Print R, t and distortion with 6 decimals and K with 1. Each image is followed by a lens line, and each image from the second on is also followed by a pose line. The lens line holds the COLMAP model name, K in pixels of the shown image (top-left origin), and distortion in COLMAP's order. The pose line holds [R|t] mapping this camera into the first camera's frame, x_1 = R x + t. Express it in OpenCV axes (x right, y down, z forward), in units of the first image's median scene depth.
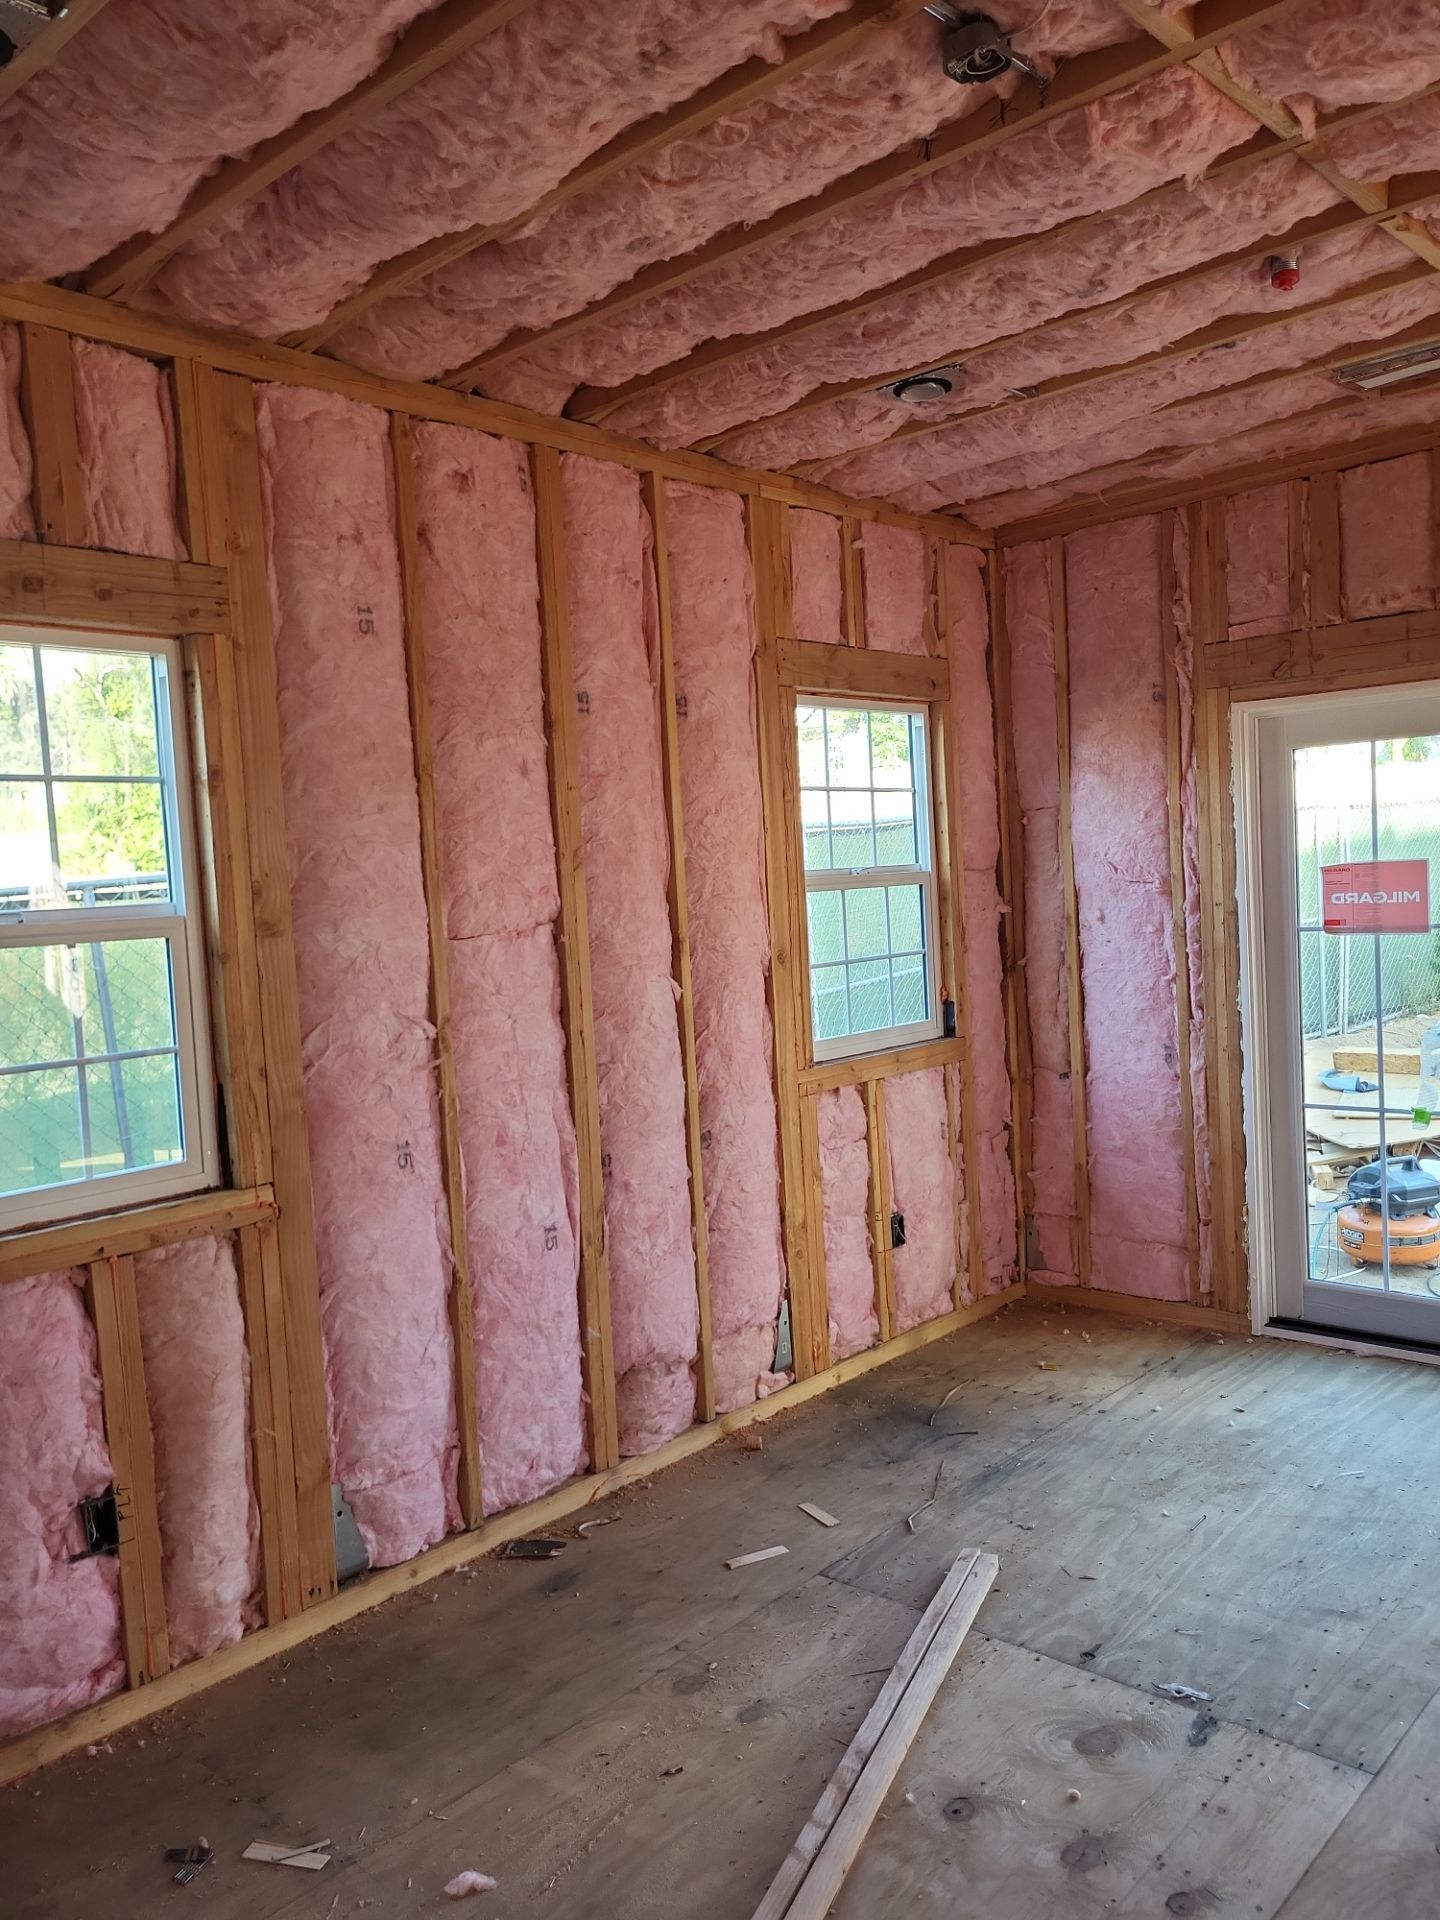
lens RADIAL K [[1457.7, 0, 726.5], [0, 1457.7, 958.3], [0, 0, 1]] dist [0.045056, -0.023648]
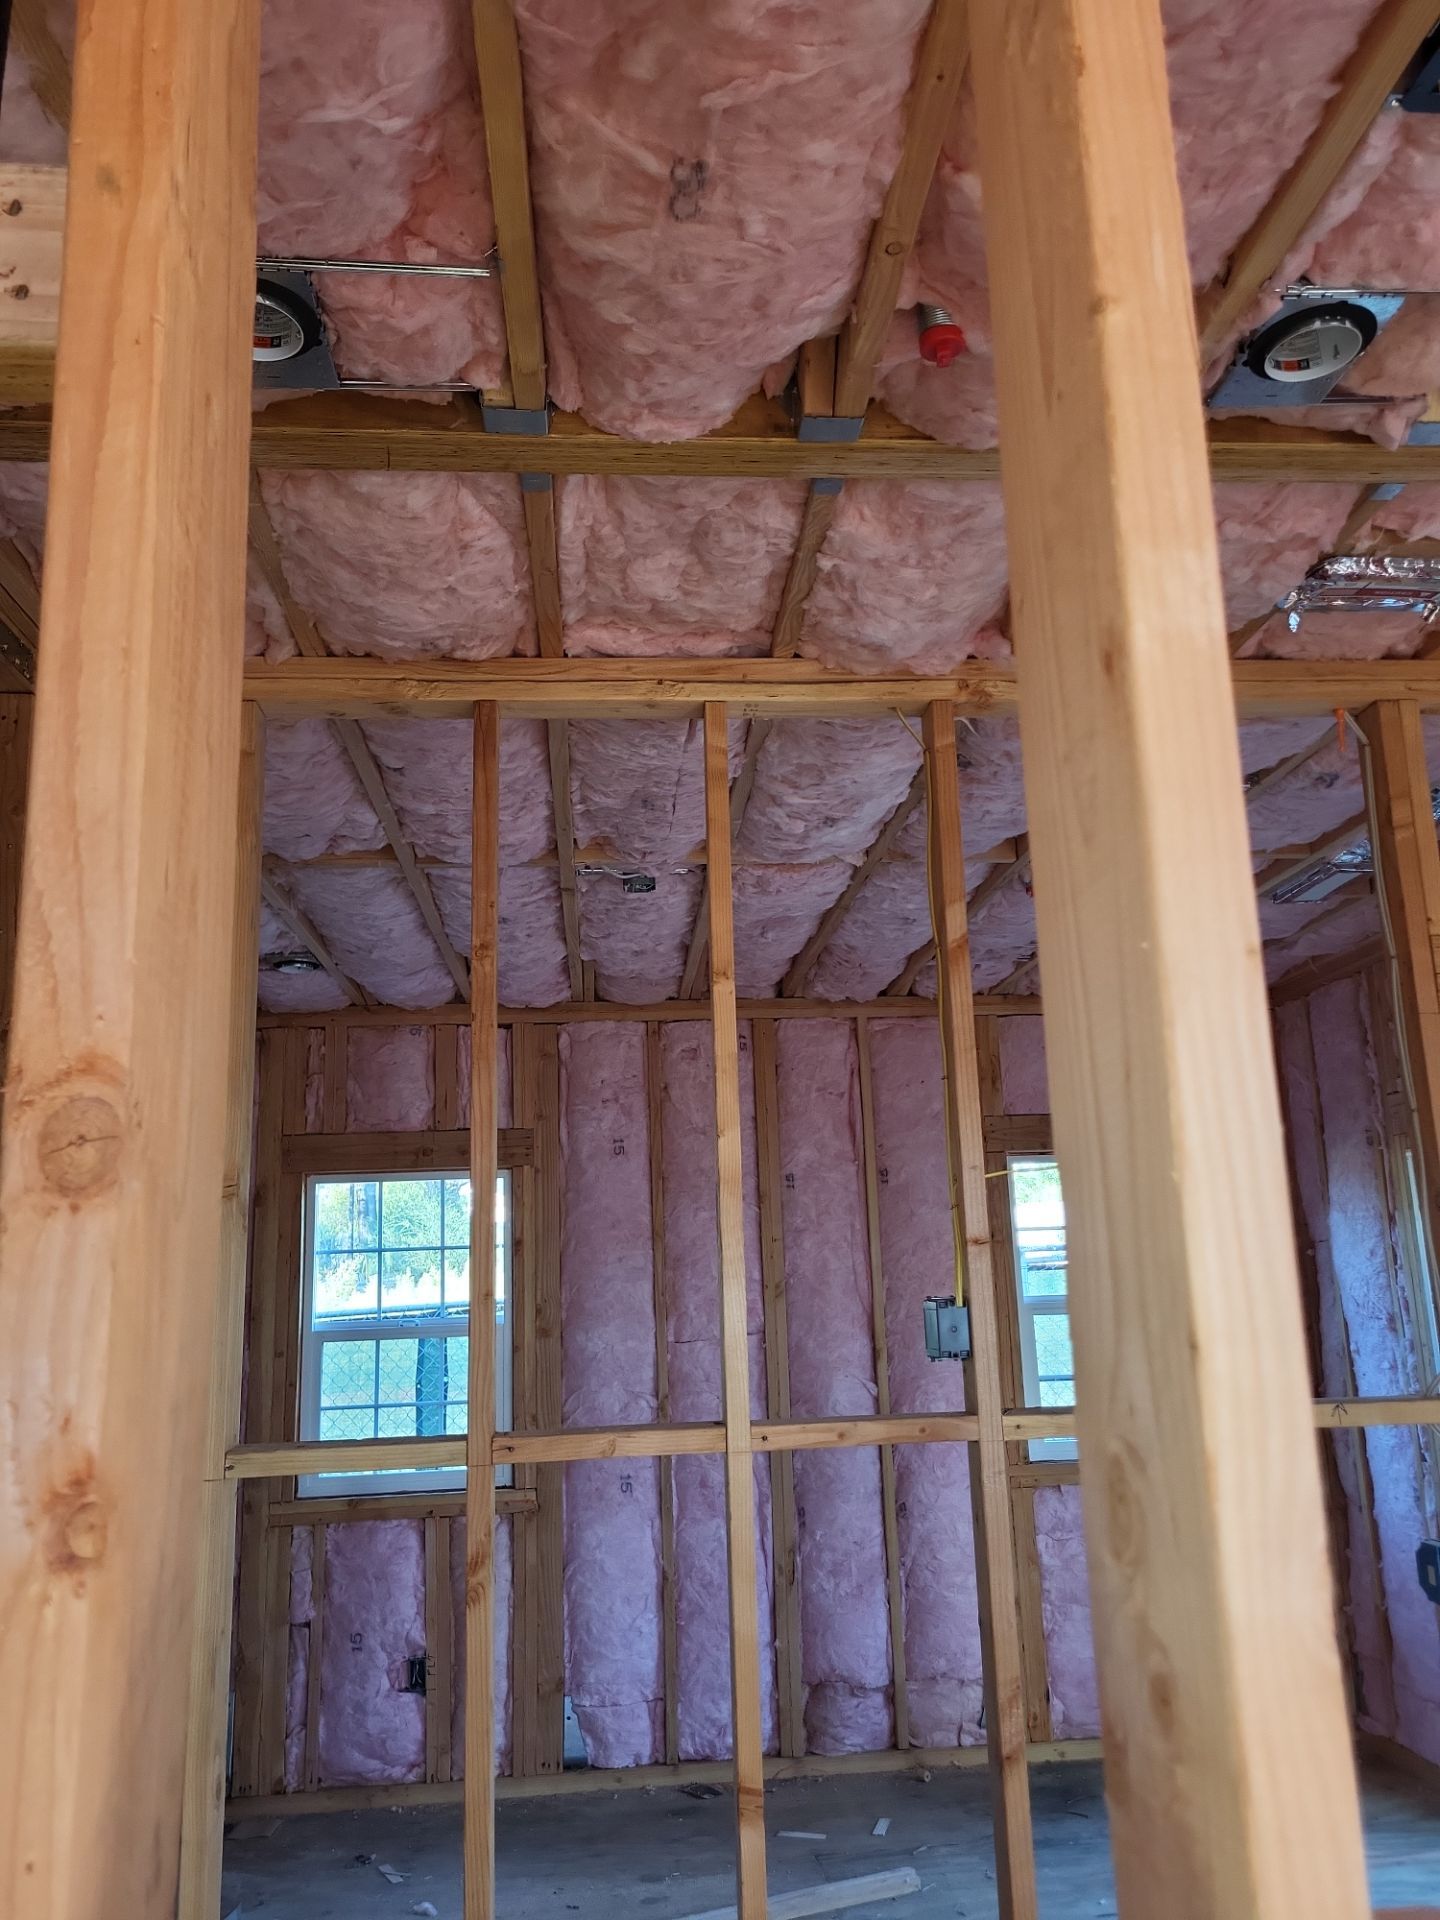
lens RADIAL K [[1457.7, 0, 733.2], [0, 1457.7, 974.3], [0, 0, 1]] dist [0.045056, -0.023648]
pose [[0.736022, -0.113581, -0.667361, 0.940402], [-0.043212, 0.975931, -0.213755, -0.065671], [0.675577, 0.186166, 0.713399, -0.143613]]
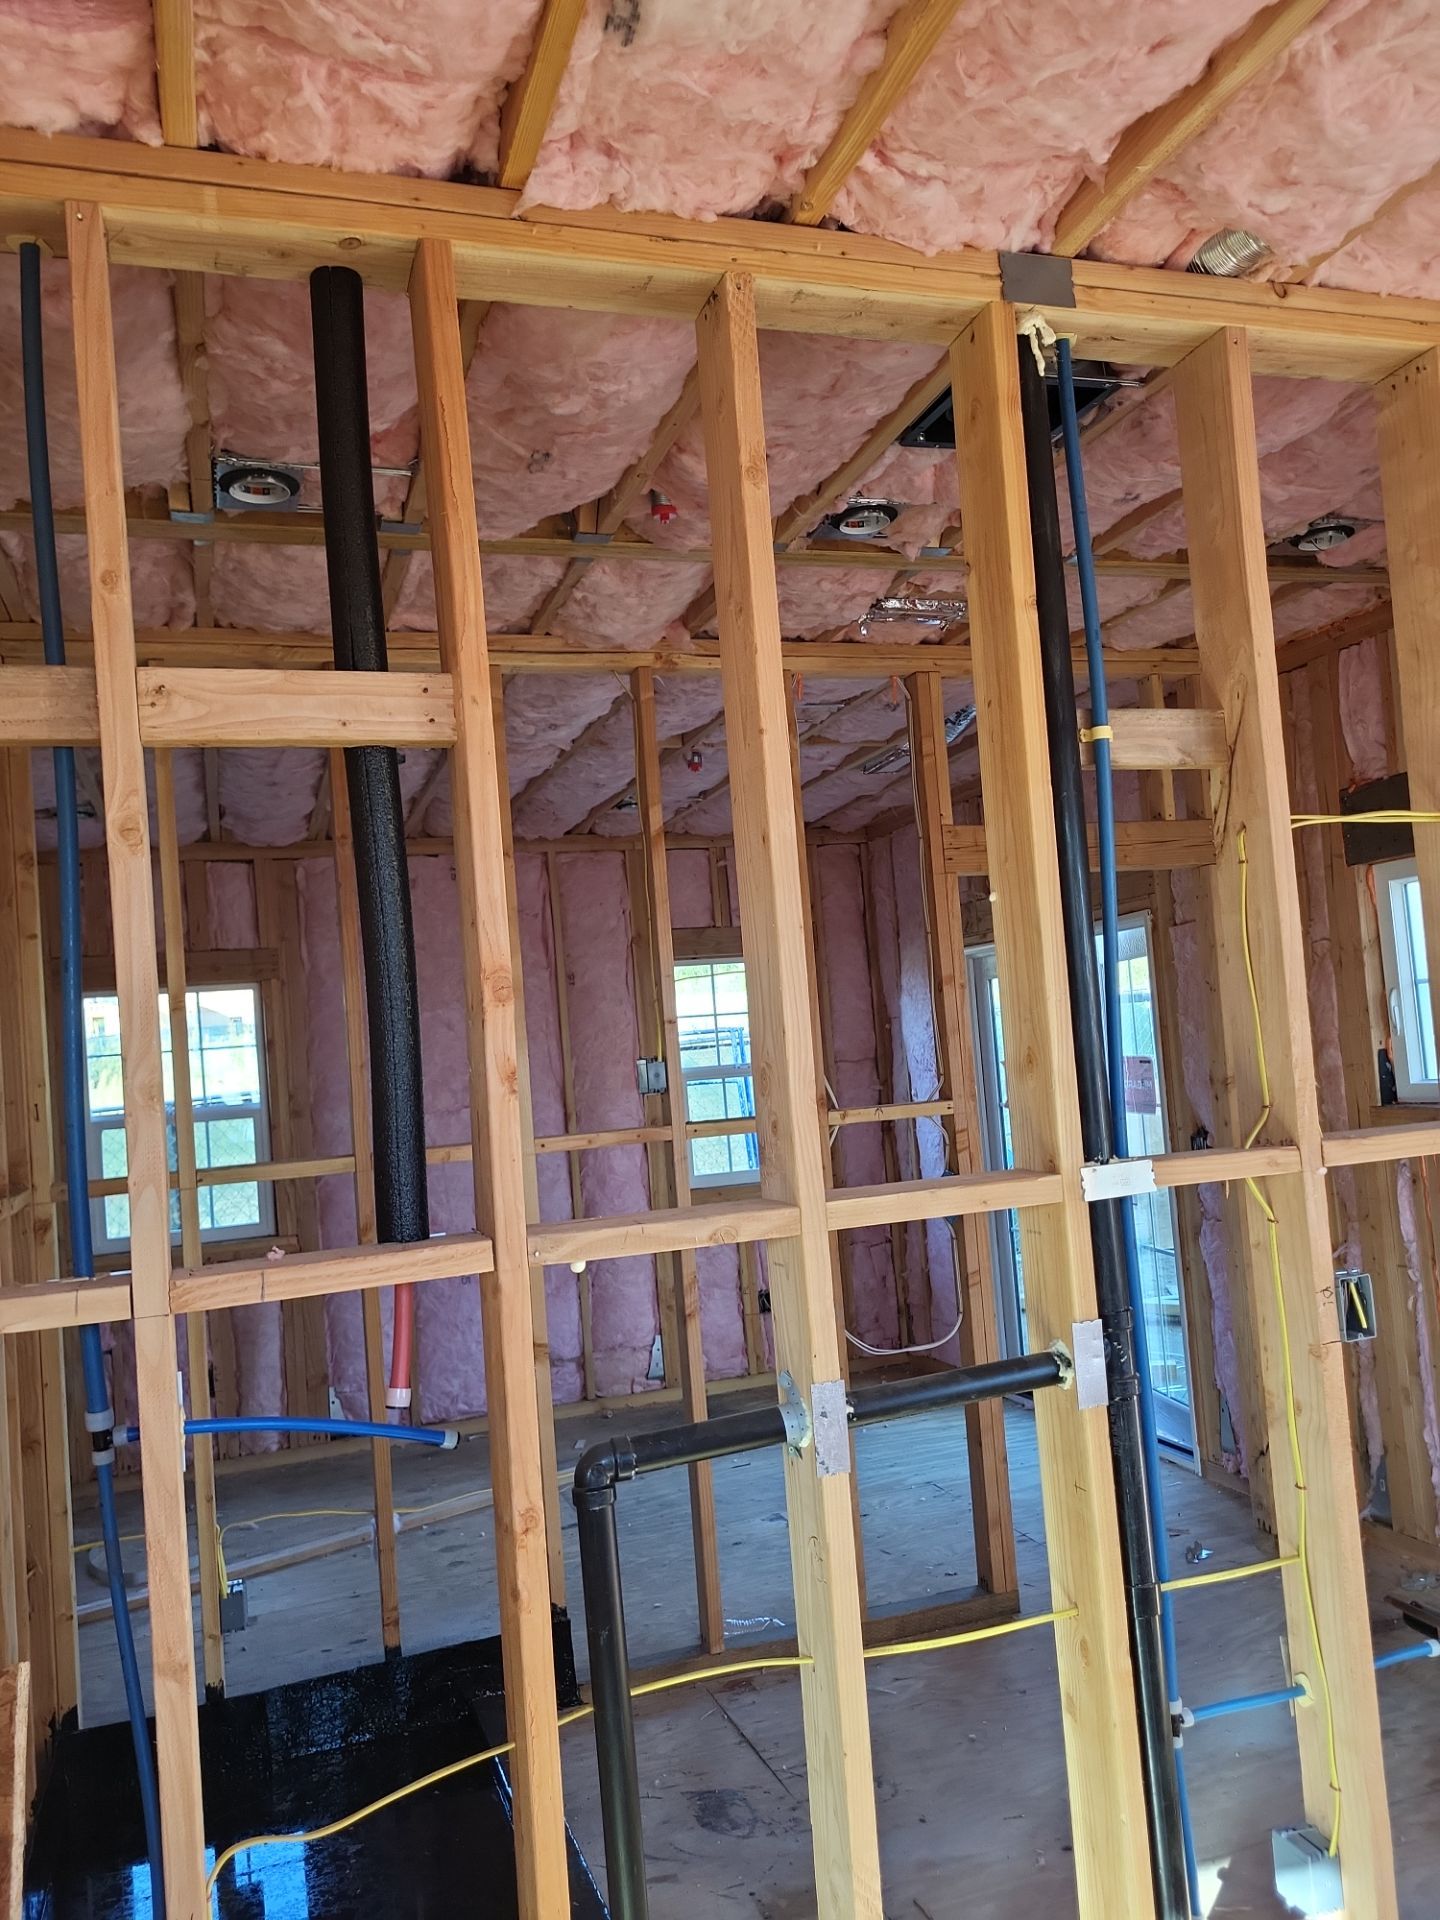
lens RADIAL K [[1457.7, 0, 731.7], [0, 1457.7, 997.4], [0, 0, 1]] dist [0.045056, -0.023648]
pose [[0.877476, -0.035429, -0.478311, 1.122029], [0.003673, 0.997735, -0.067166, -0.038685], [0.479607, 0.057180, 0.875618, -0.500093]]
